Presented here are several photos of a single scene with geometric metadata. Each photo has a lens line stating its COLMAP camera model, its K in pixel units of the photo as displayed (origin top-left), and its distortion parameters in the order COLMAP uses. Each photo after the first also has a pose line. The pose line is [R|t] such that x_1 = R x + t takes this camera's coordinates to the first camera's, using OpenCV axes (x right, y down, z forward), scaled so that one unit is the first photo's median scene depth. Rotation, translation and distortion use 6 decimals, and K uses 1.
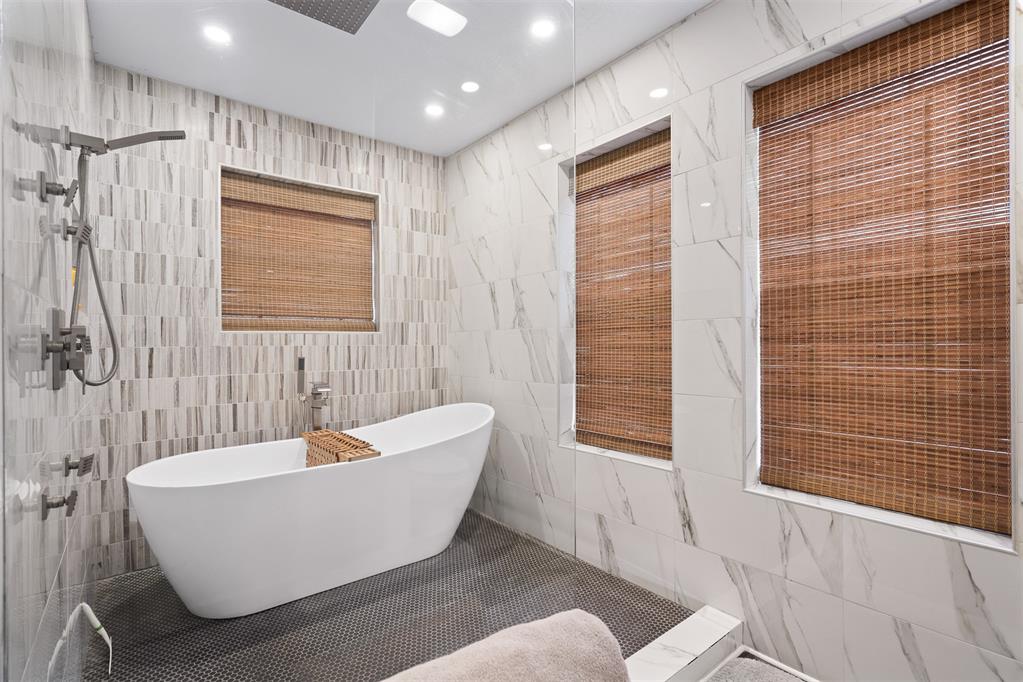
lens RADIAL K [[478.4, 0, 511.9], [0, 478.4, 349.3], [0, 0, 1]] dist [-0.002029, 0.000154]
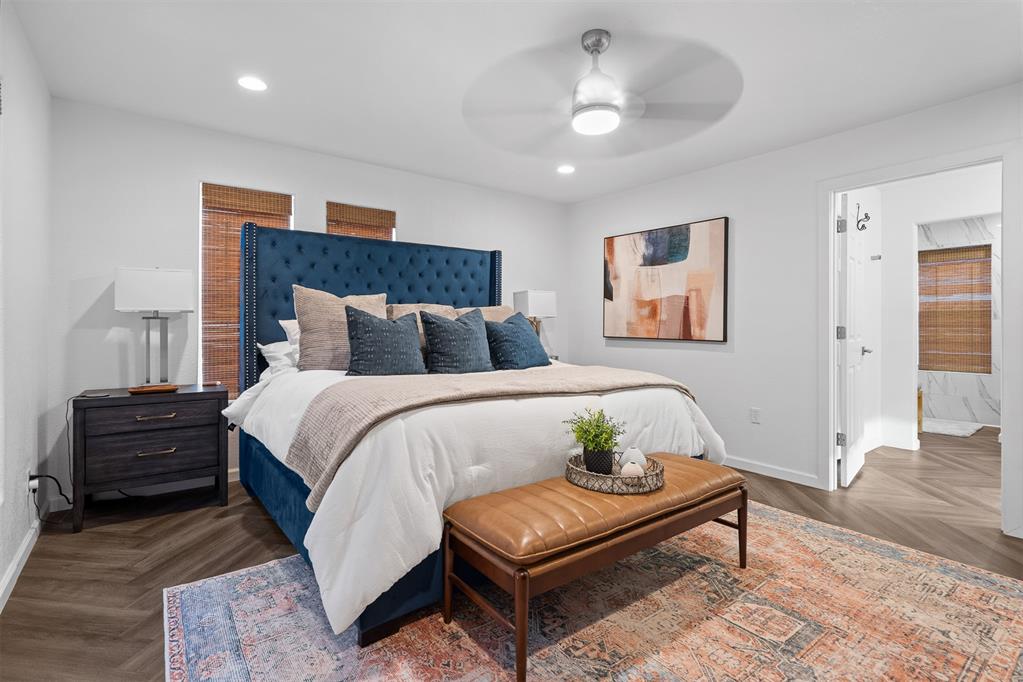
lens RADIAL K [[478.4, 0, 510.9], [0, 478.4, 330.2], [0, 0, 1]] dist [-0.002029, 0.000154]
pose [[0.999816, 0.004928, -0.018538, -2.439449], [-0.004810, 0.999968, 0.006423, -0.001333], [0.018569, -0.006332, 0.999808, -2.571102]]
